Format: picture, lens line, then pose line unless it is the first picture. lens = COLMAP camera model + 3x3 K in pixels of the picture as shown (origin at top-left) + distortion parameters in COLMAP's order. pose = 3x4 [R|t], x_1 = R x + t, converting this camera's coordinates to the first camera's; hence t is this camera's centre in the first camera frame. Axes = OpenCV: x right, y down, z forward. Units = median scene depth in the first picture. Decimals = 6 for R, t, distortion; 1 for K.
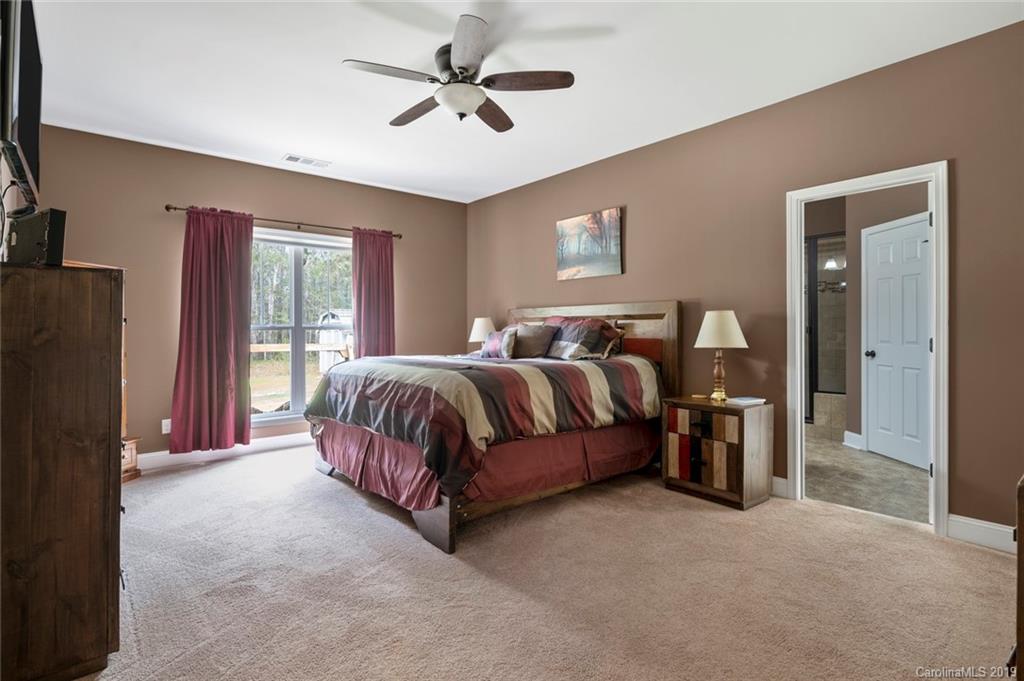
lens RADIAL K [[507.3, 0, 500.2], [0, 507.3, 331.6], [0, 0, 1]] dist [-0.002386, 0.001085]
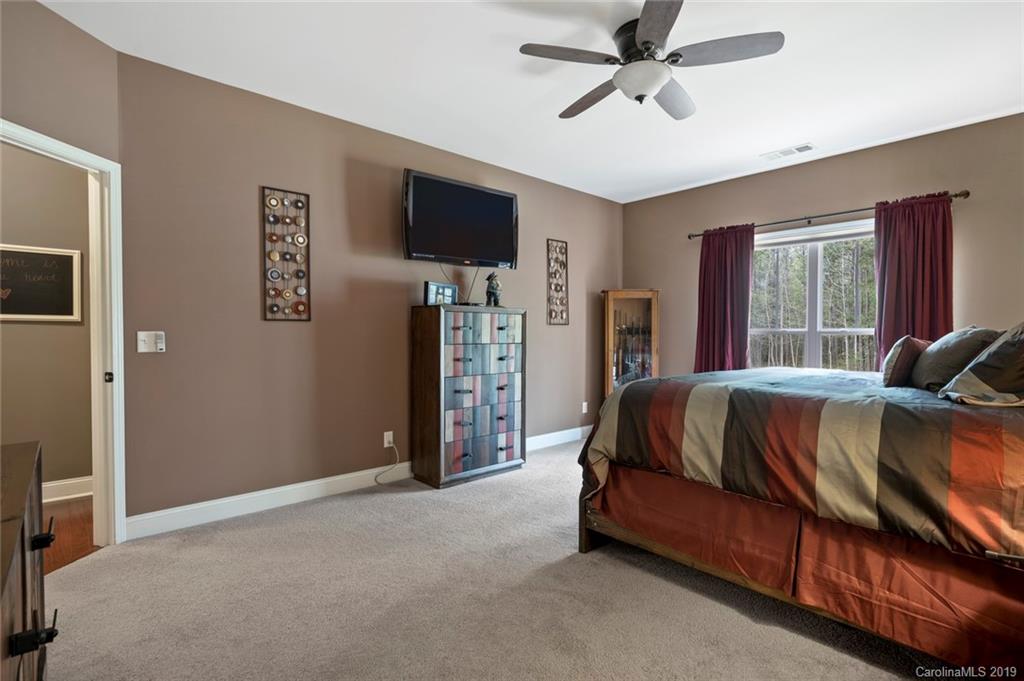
lens RADIAL K [[484.8, 0, 512.0], [0, 484.8, 340.5], [0, 0, 1]] dist [-0.000402, 0.000272]
pose [[0.054687, 0.020788, -0.998287, 0.571025], [-0.008814, 0.999754, 0.020336, -0.006606], [0.998465, 0.007687, 0.054857, 0.529980]]
